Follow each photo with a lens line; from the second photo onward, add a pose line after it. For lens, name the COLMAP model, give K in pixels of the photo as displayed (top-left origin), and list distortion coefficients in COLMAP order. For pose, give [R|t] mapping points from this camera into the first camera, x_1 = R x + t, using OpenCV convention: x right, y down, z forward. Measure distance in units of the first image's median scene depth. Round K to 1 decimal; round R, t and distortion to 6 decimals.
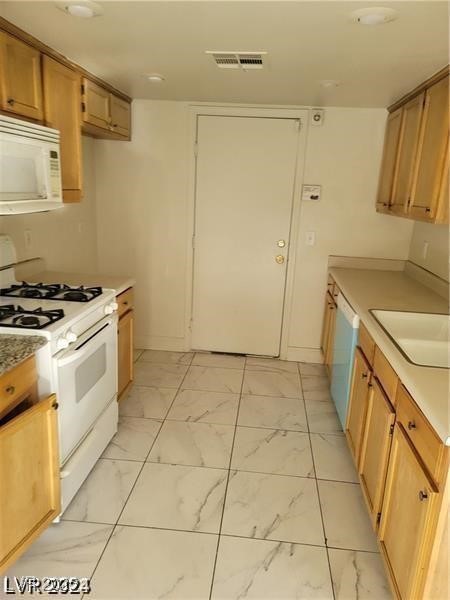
lens RADIAL K [[437.4, 0, 241.1], [0, 437.4, 297.9], [0, 0, 1]] dist [0.085761, -0.071089]
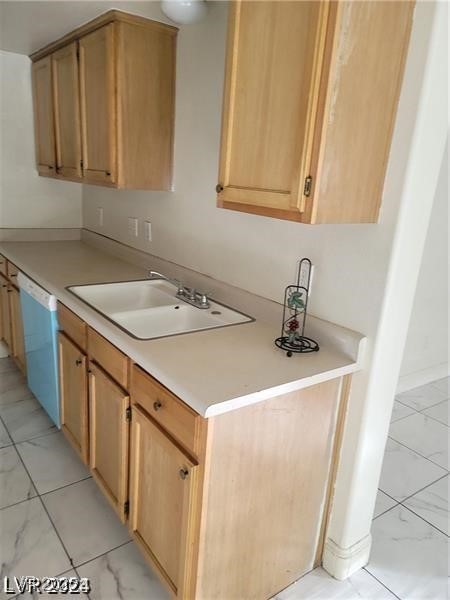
lens RADIAL K [[437.4, 0, 241.1], [0, 437.4, 297.9], [0, 0, 1]] dist [0.085761, -0.071089]
pose [[0.744789, -0.178188, 0.643070, -0.024507], [0.130543, 0.983975, 0.121458, -0.015455], [-0.654407, -0.006512, 0.756115, 0.098122]]
